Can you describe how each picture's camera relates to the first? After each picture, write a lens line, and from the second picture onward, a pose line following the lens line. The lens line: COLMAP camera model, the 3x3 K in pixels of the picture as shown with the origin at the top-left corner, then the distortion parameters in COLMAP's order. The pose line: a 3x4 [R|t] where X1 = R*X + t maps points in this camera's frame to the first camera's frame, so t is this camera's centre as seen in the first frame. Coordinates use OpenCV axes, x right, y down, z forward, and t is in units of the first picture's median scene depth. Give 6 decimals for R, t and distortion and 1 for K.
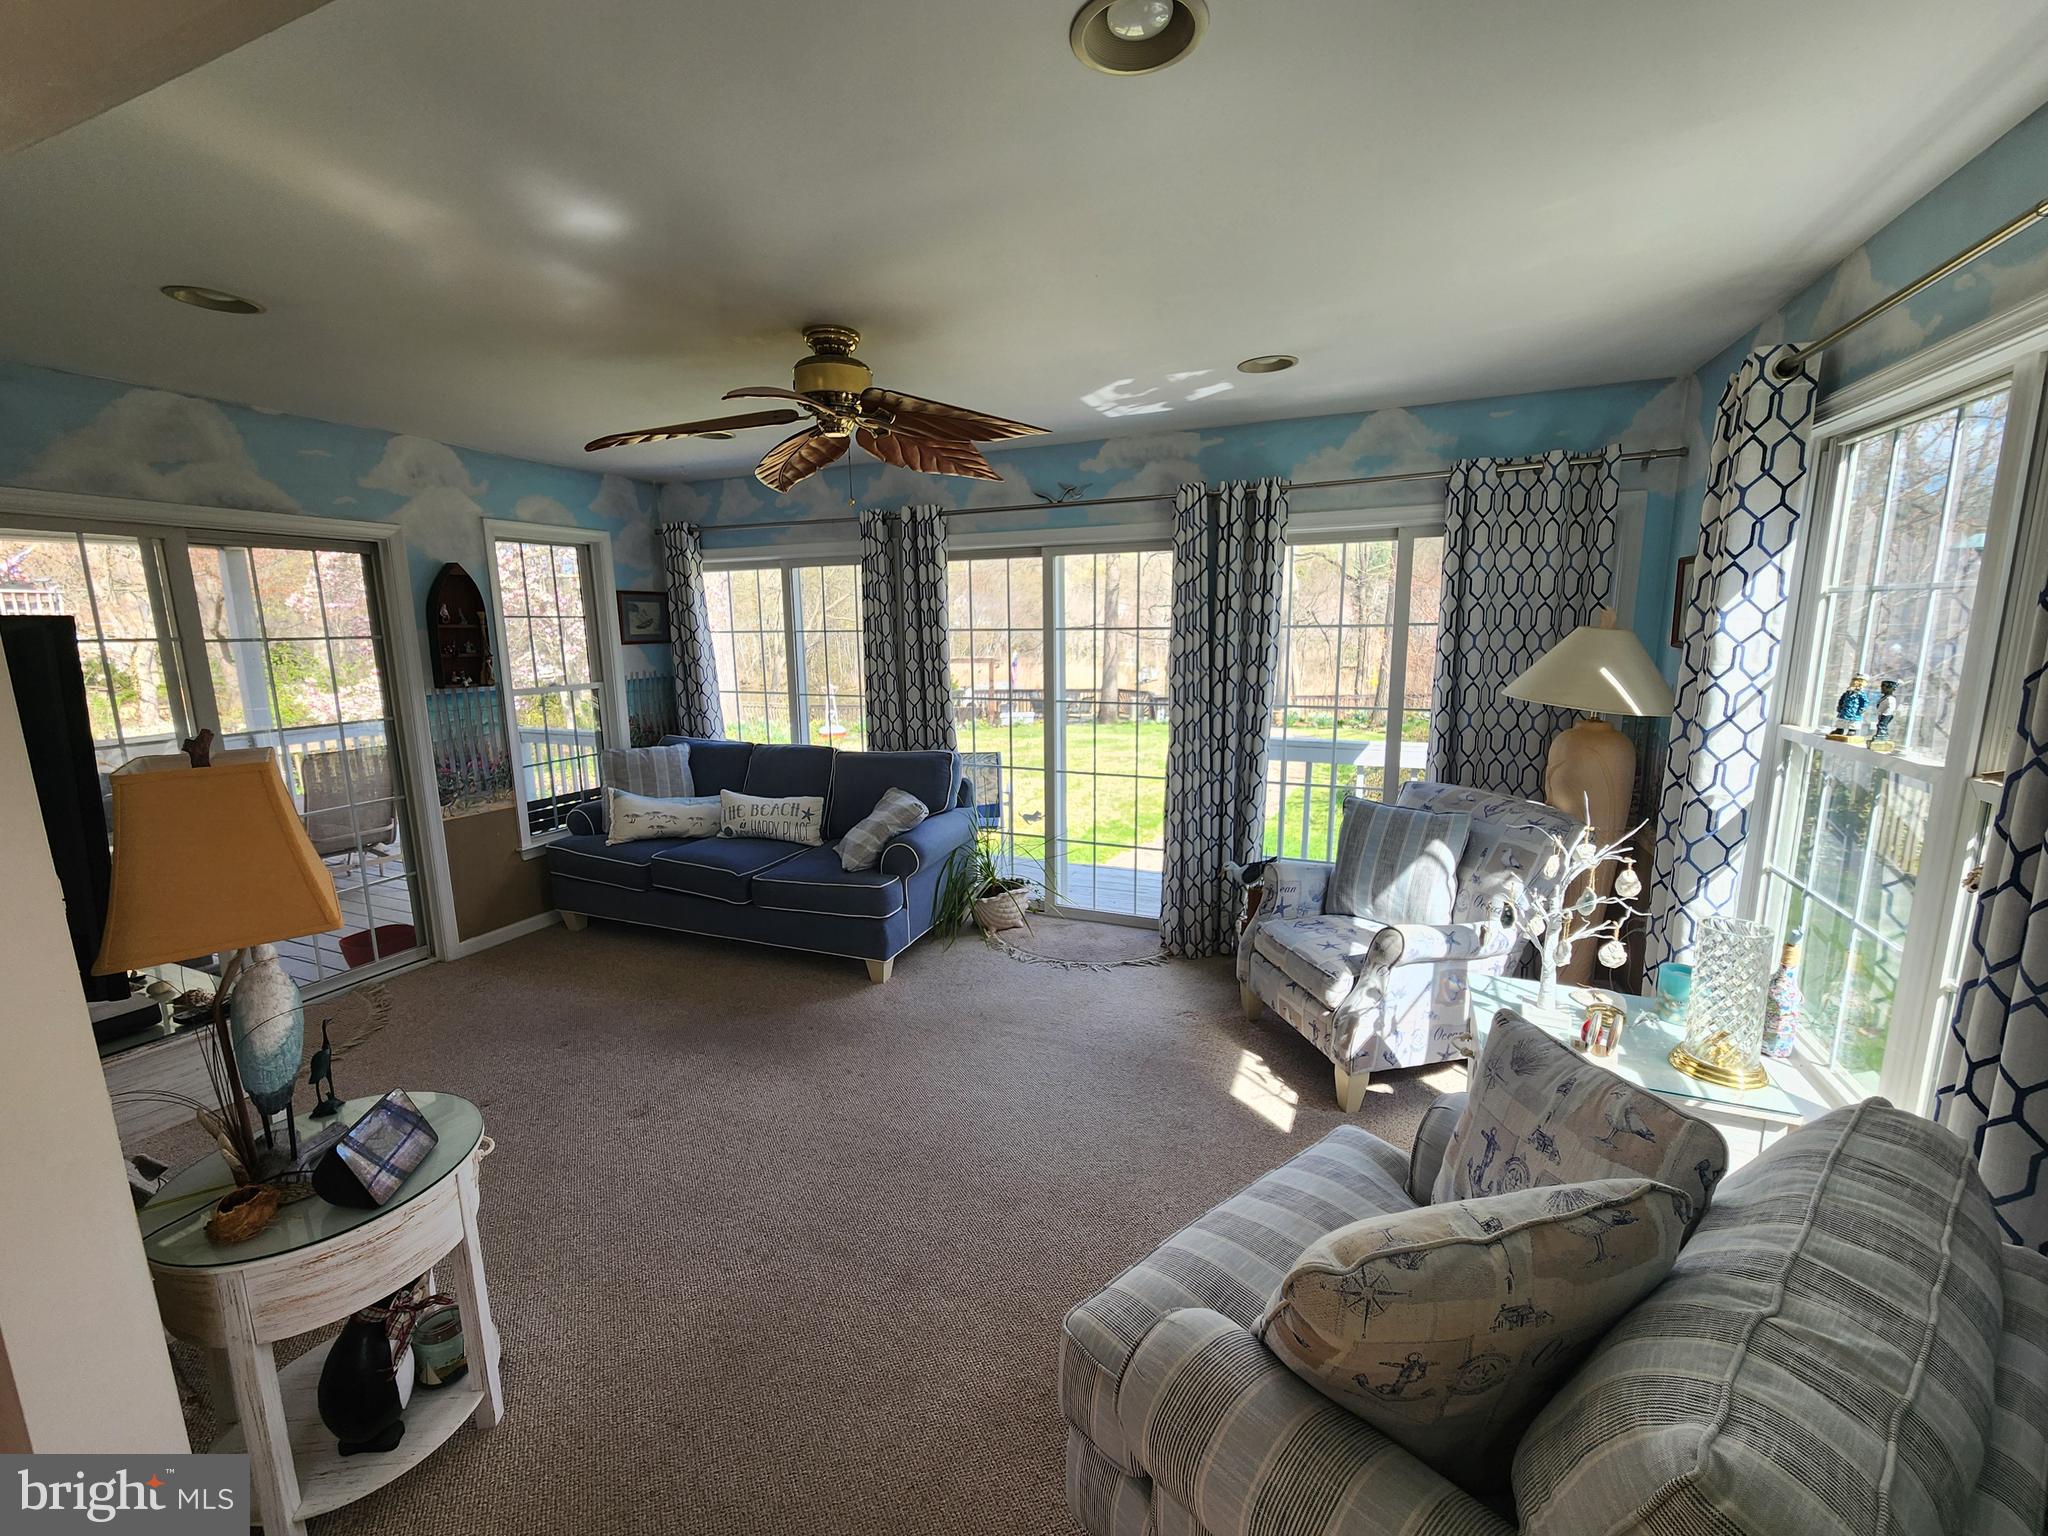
lens RADIAL K [[830.9, 0, 1022.8], [0, 830.9, 764.8], [0, 0, 1]] dist [0.023286, 0.000045]
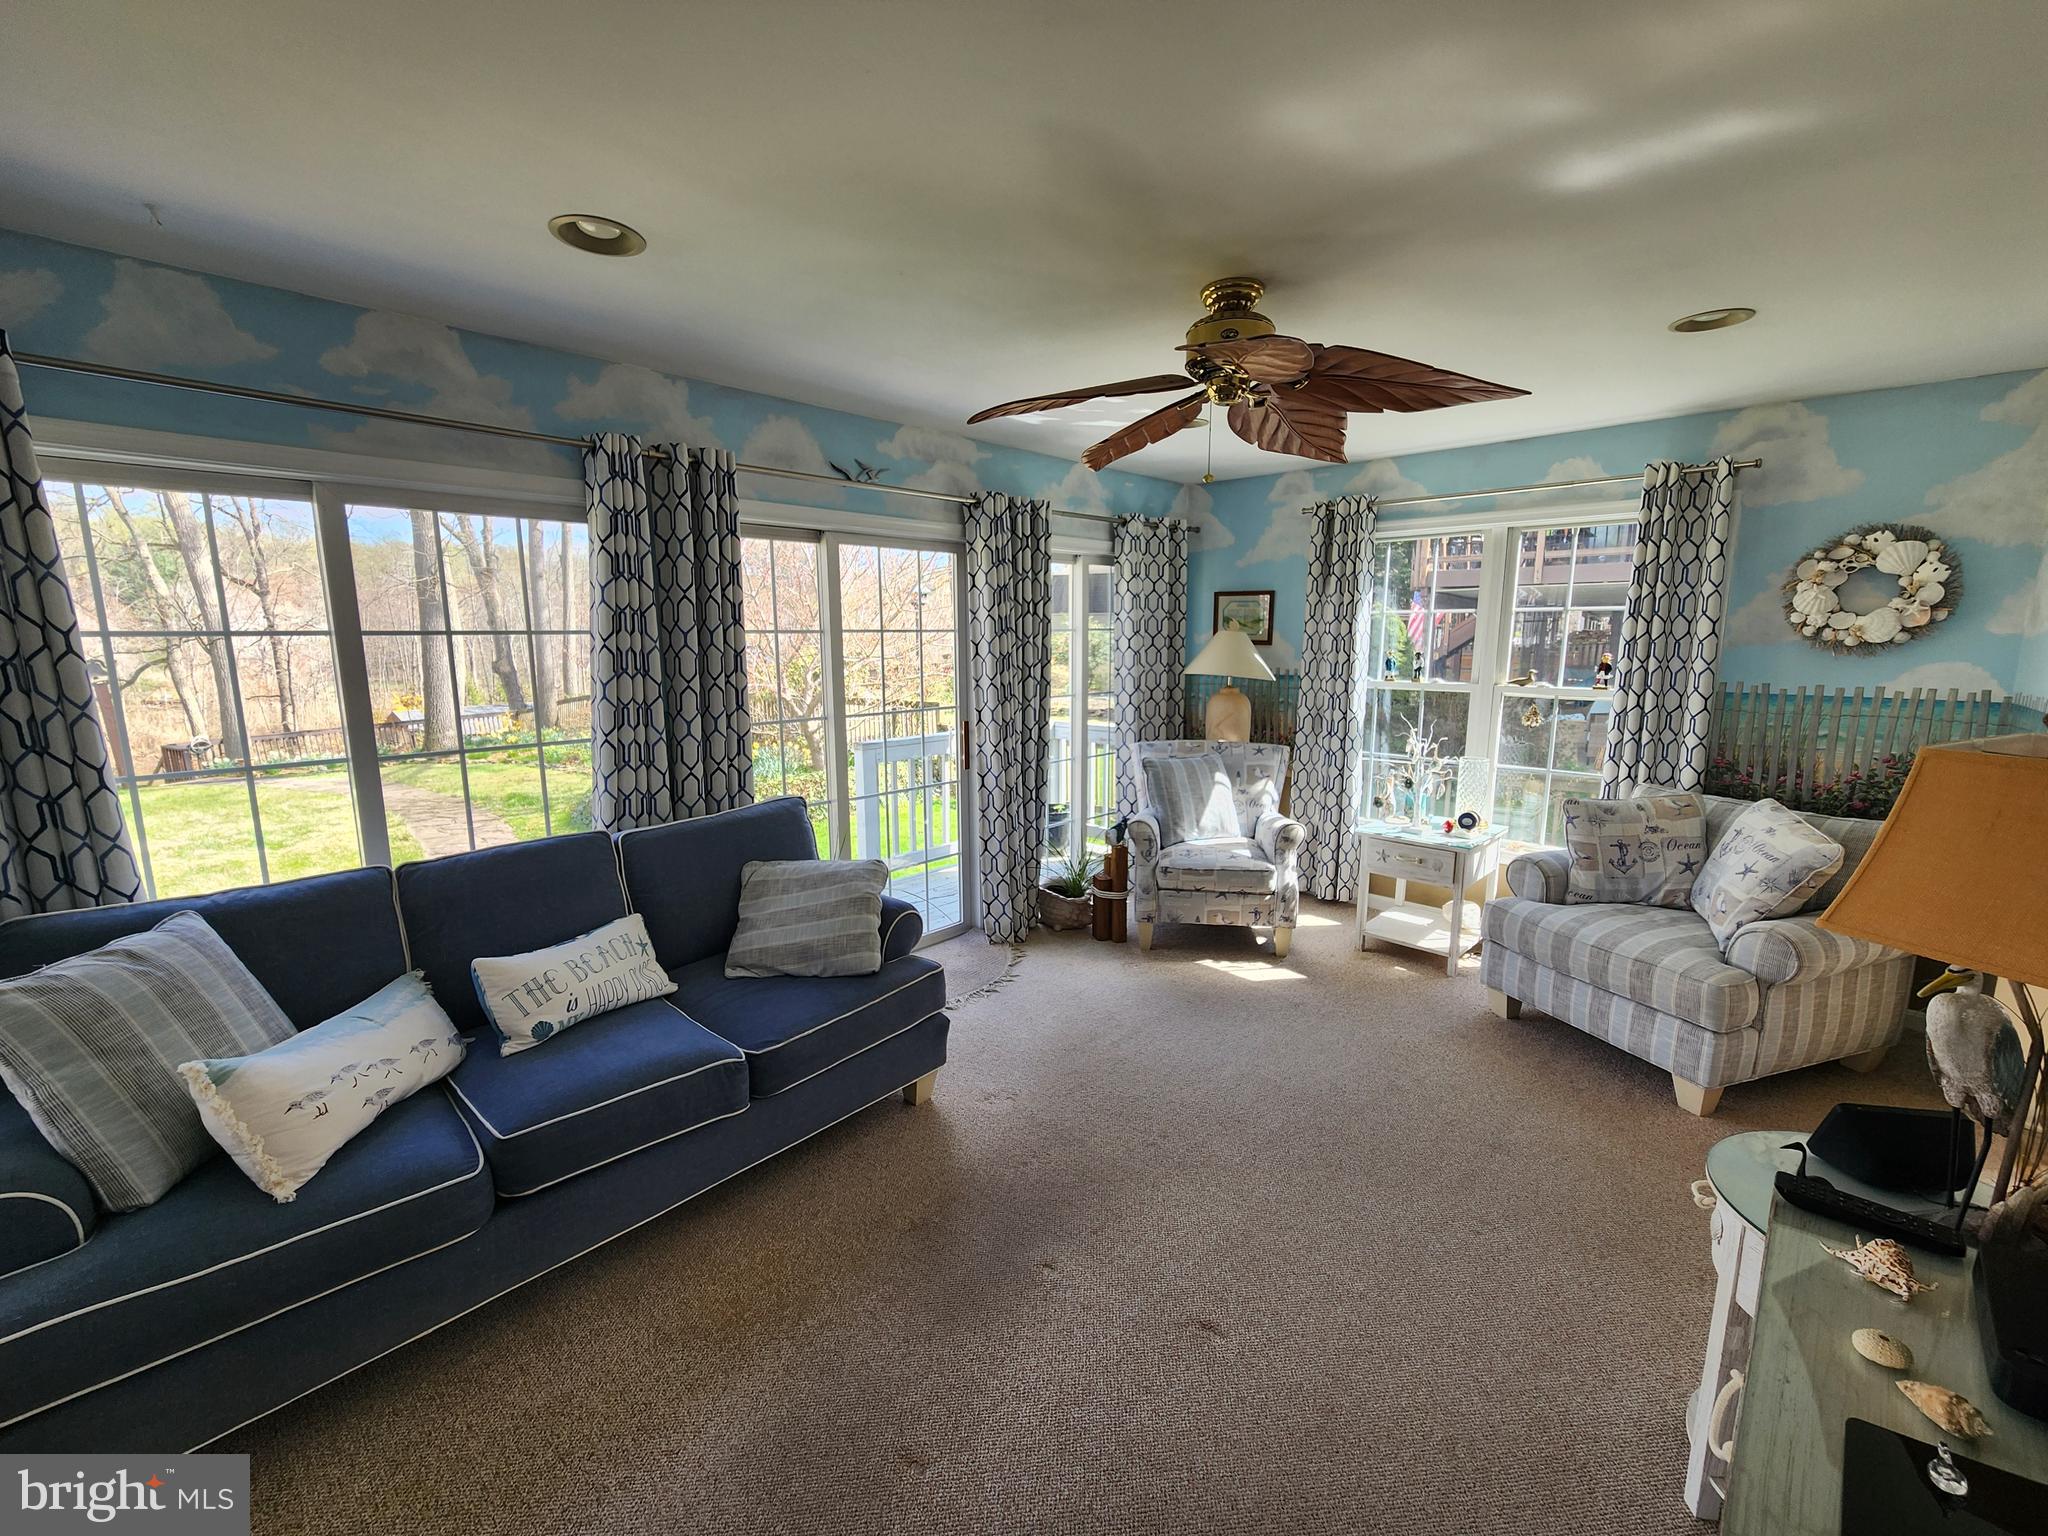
lens RADIAL K [[830.9, 0, 1026.4], [0, 830.9, 769.0], [0, 0, 1]] dist [0.023286, 0.000045]
pose [[0.357192, -0.142613, 0.923079, -0.748244], [0.162712, 0.982664, 0.088856, -0.077546], [-0.919749, 0.118457, 0.374205, 0.575706]]
